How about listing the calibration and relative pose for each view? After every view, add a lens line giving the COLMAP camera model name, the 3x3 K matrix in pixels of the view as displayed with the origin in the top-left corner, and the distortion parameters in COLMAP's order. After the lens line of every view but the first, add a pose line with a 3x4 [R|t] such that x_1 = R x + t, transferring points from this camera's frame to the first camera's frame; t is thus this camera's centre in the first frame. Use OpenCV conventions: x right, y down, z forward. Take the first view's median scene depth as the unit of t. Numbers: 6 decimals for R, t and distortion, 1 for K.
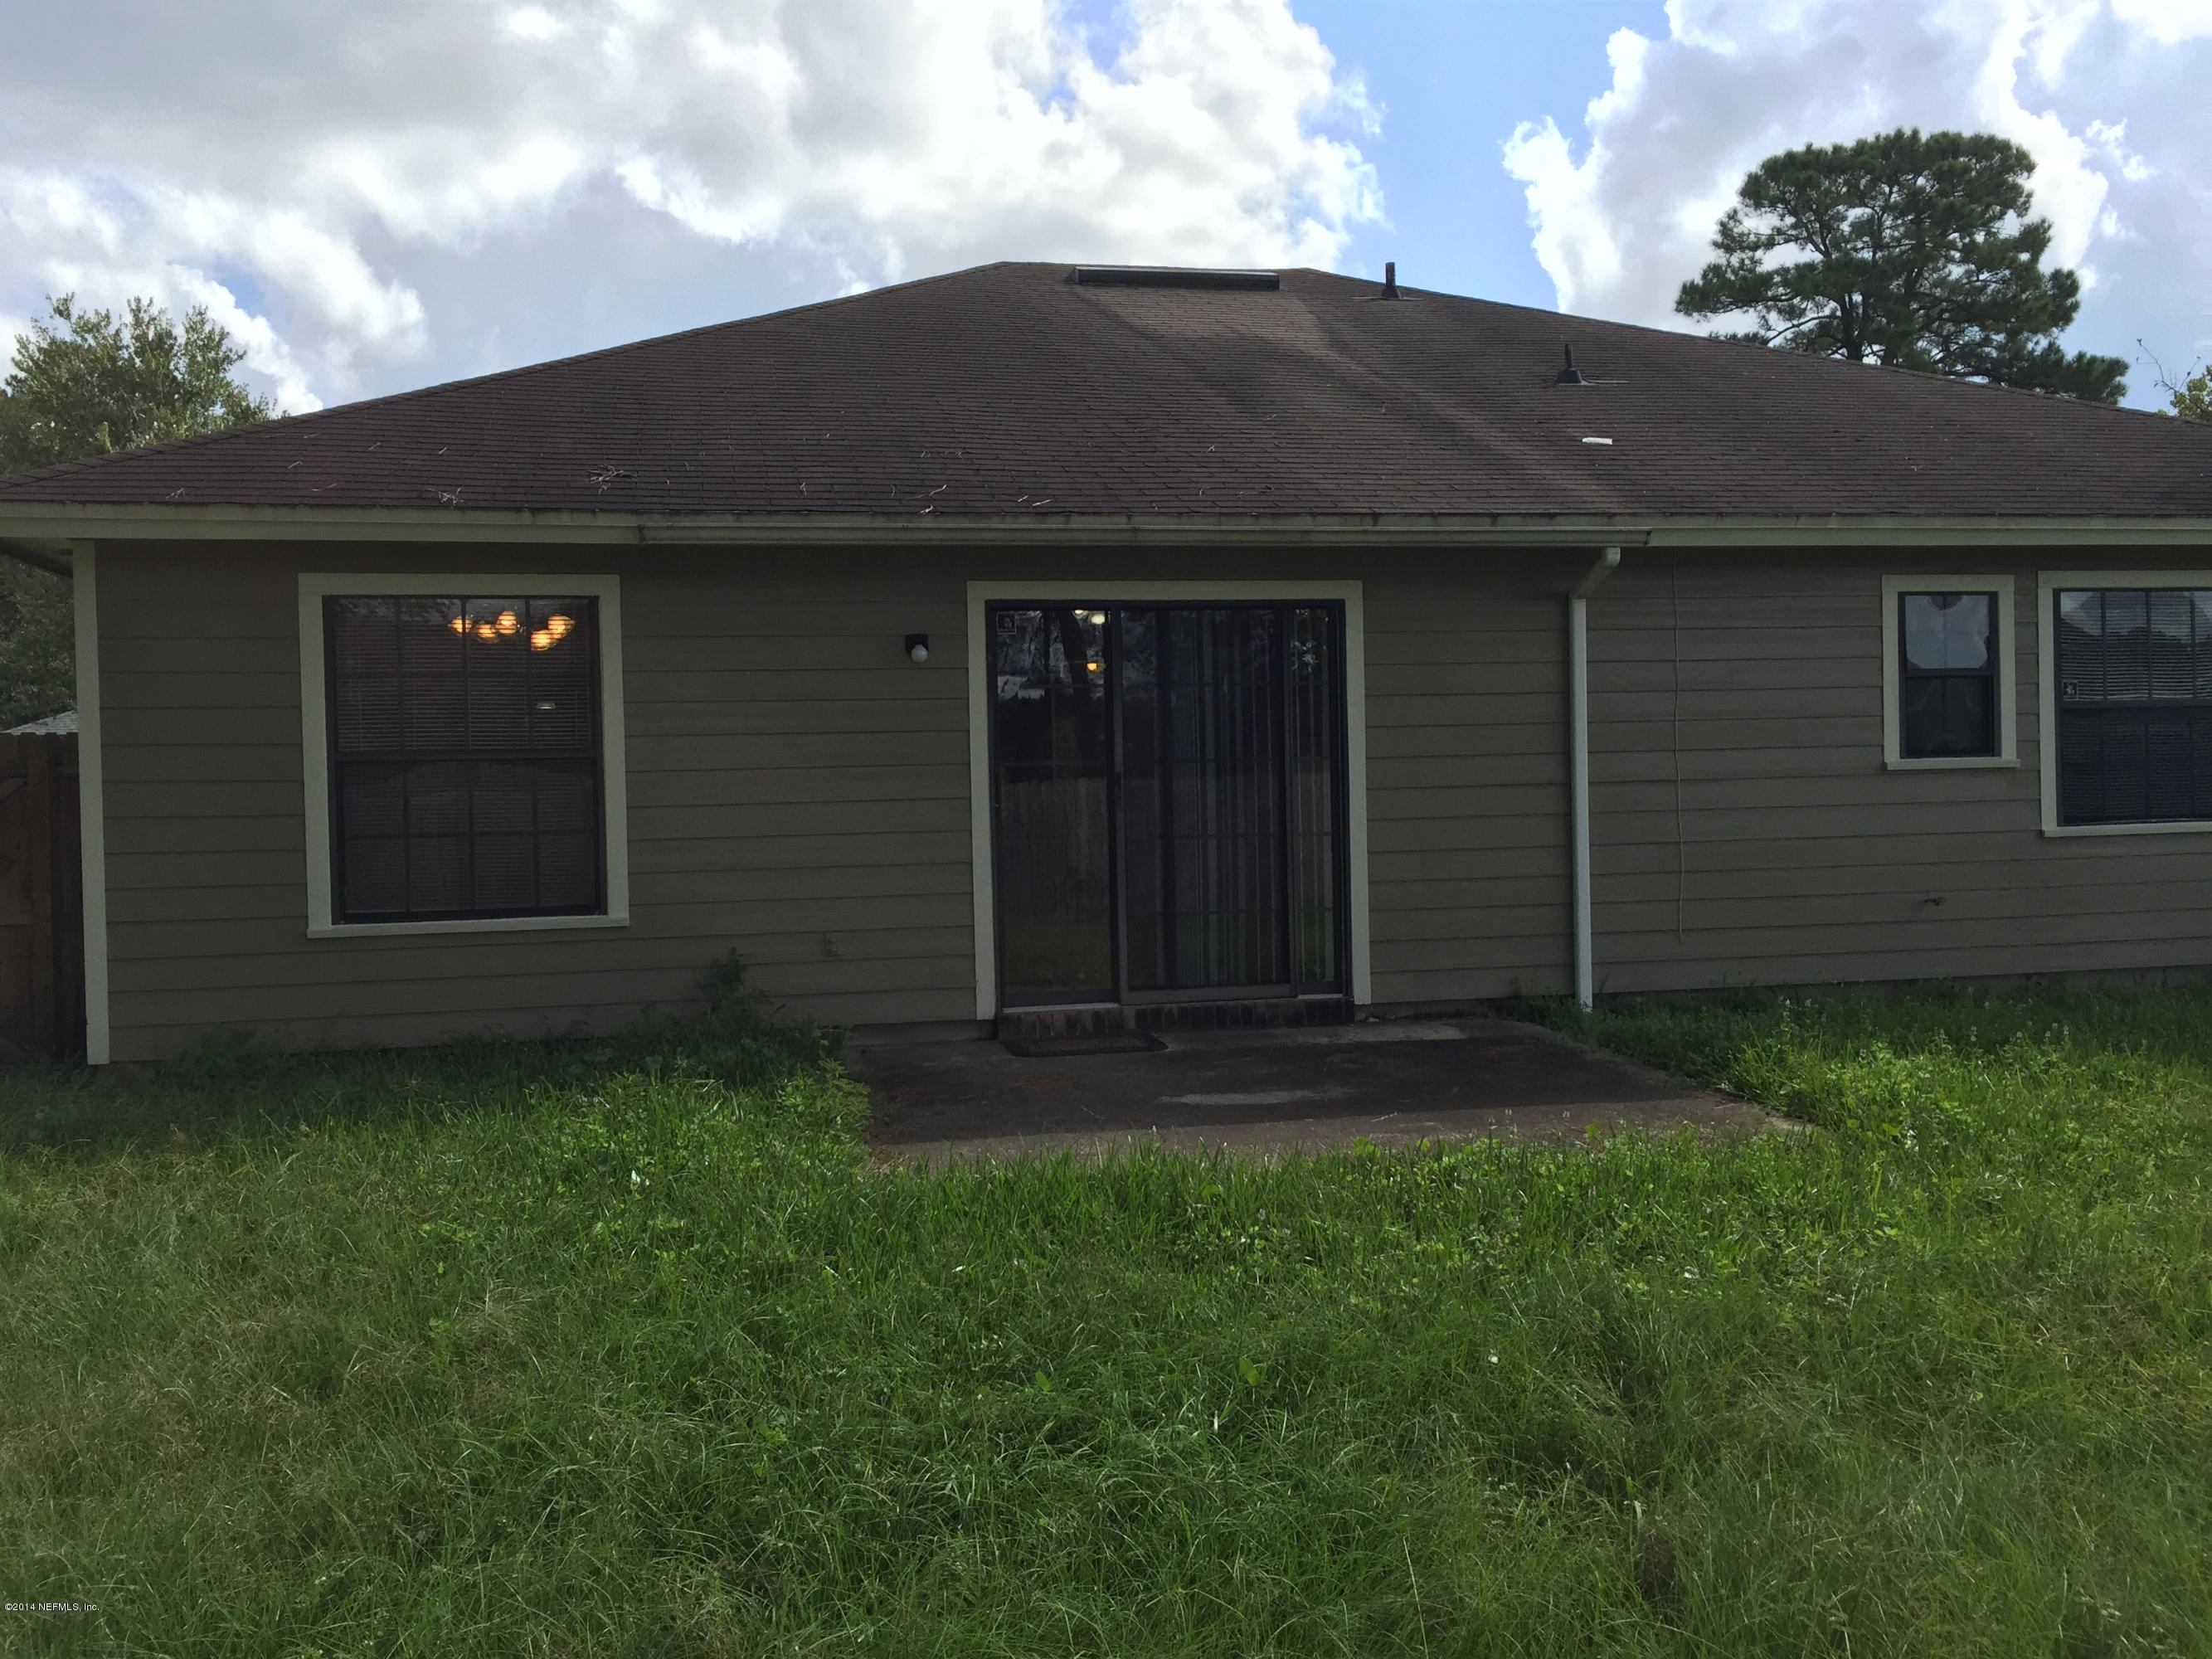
lens RADIAL K [[1876.9, 0, 1114.9], [0, 1876.9, 823.7], [0, 0, 1]] dist [0.068473, -0.096884]
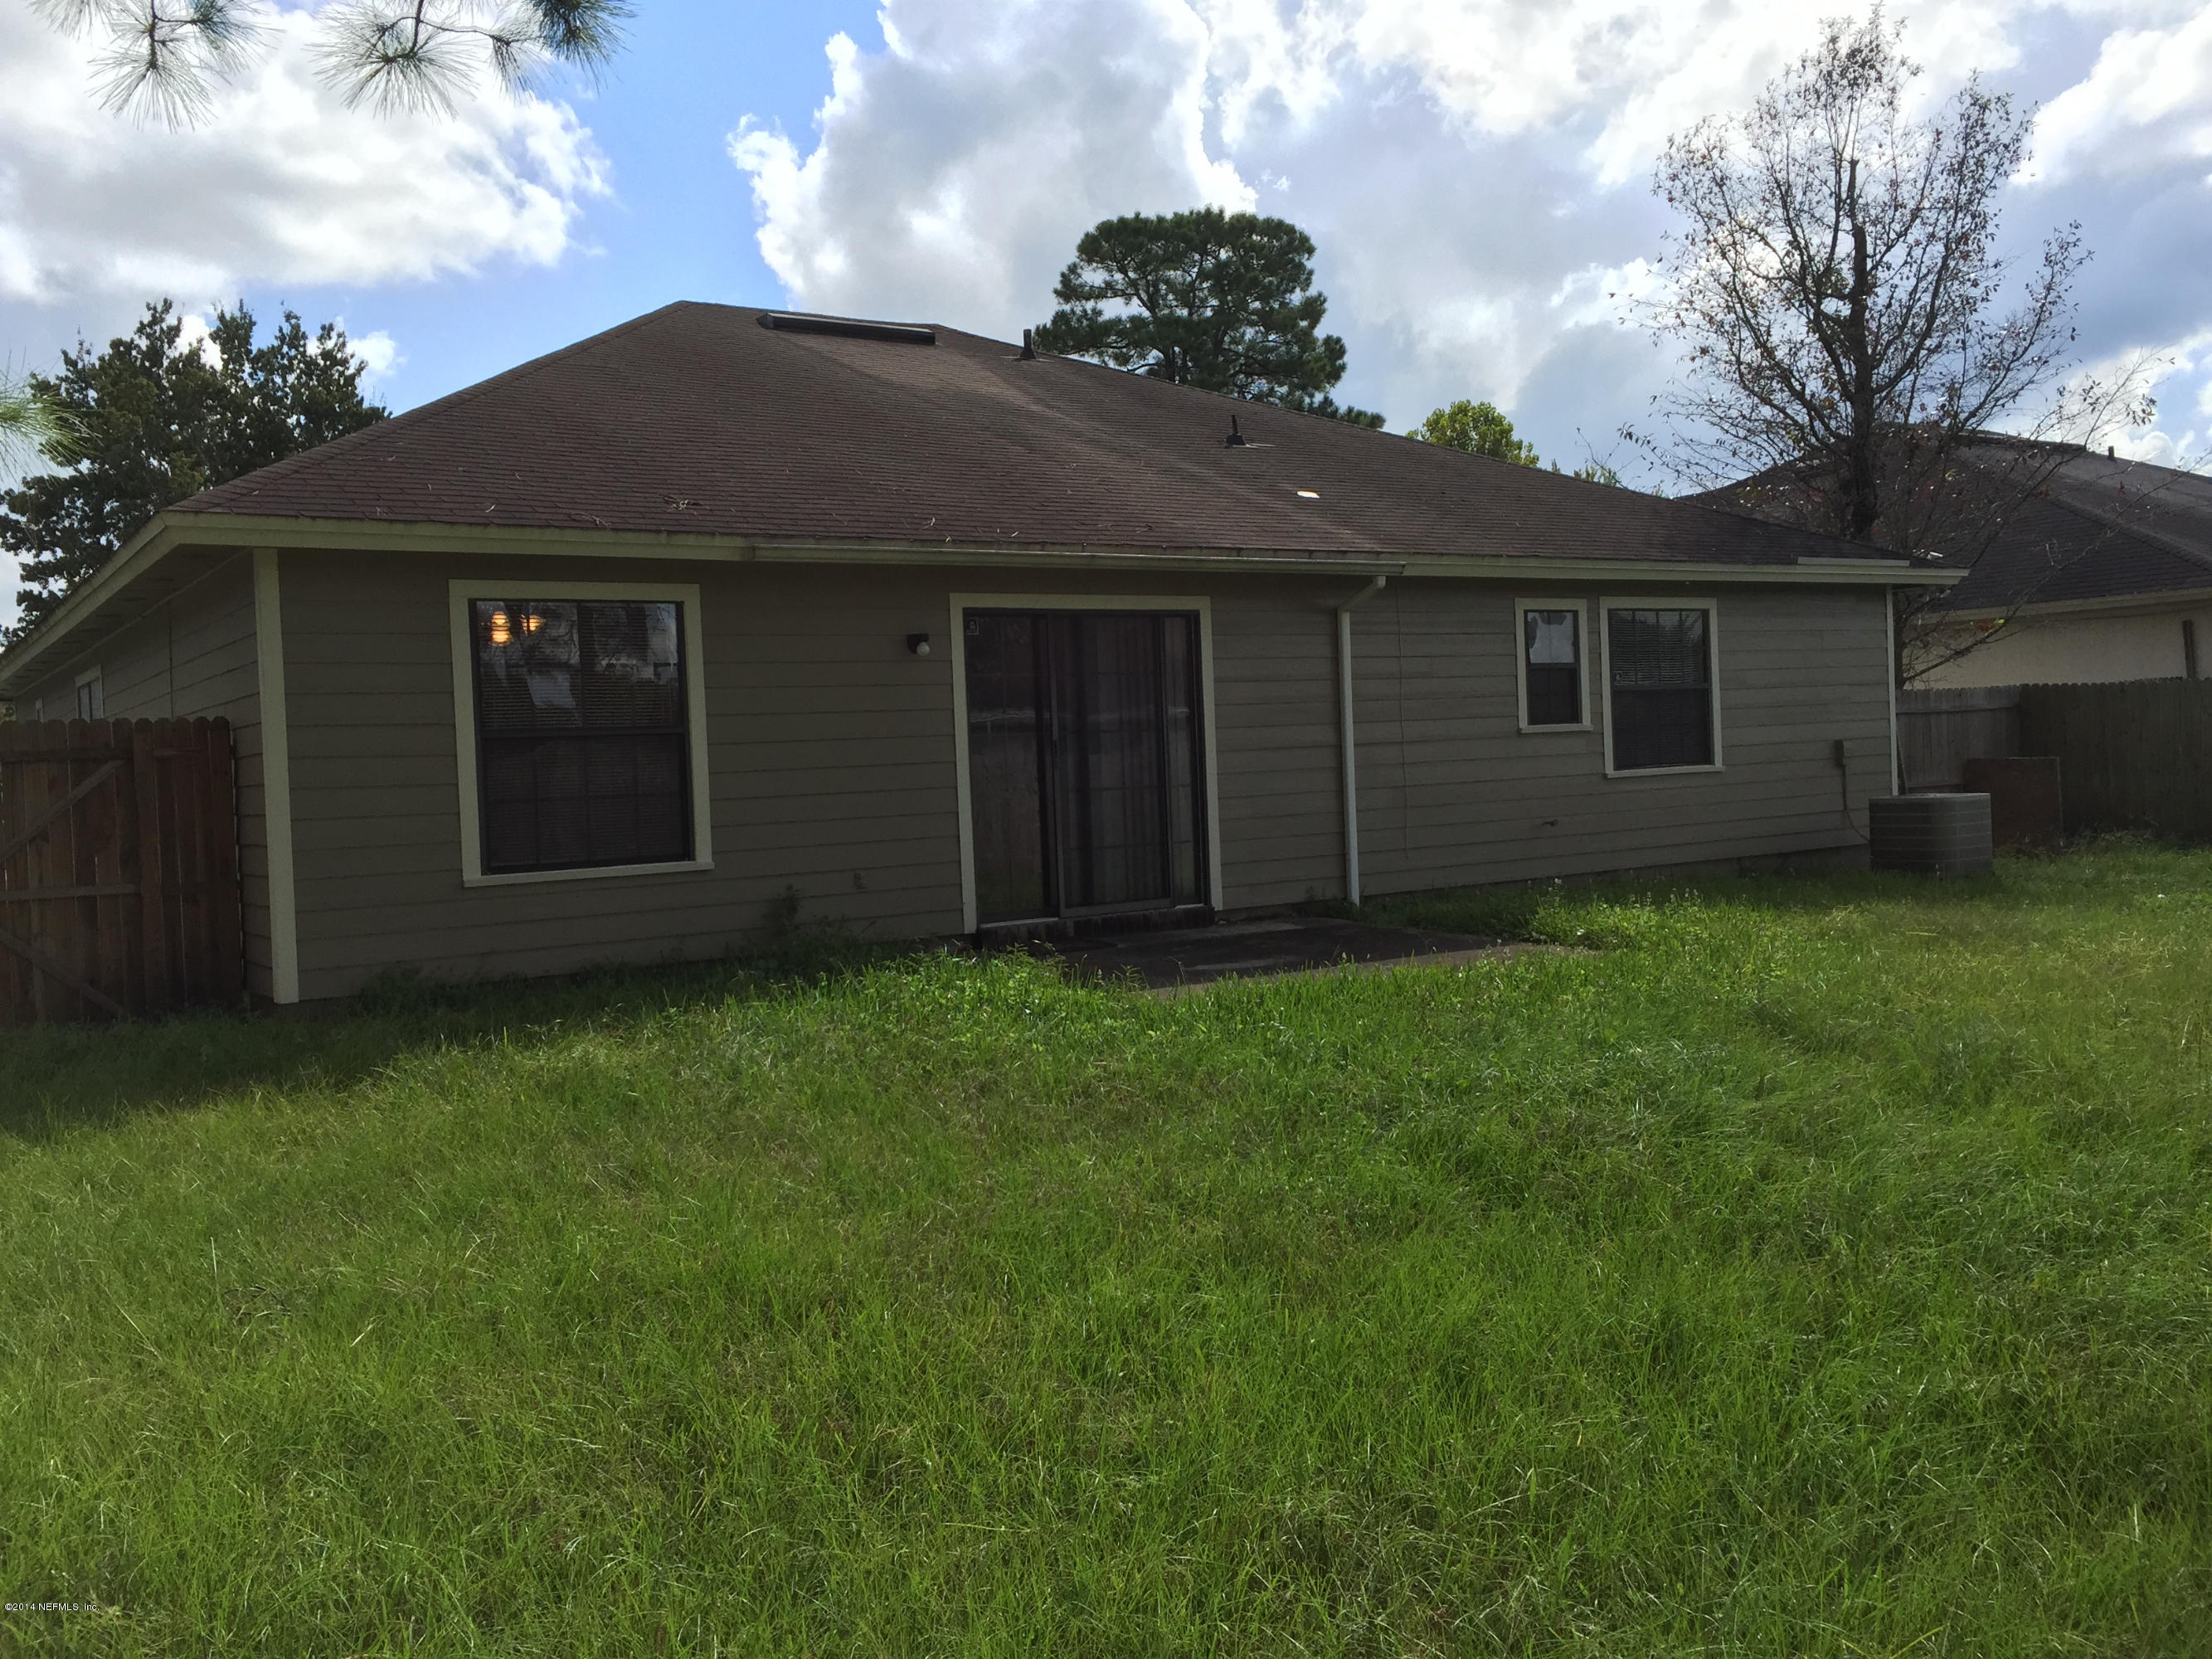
lens RADIAL K [[1876.9, 0, 1097.8], [0, 1876.9, 797.4], [0, 0, 1]] dist [0.068473, -0.096884]
pose [[0.928751, -0.025709, 0.369813, -0.413404], [0.031434, 0.999461, -0.009462, 0.023368], [-0.369370, 0.020413, 0.929058, -0.204255]]
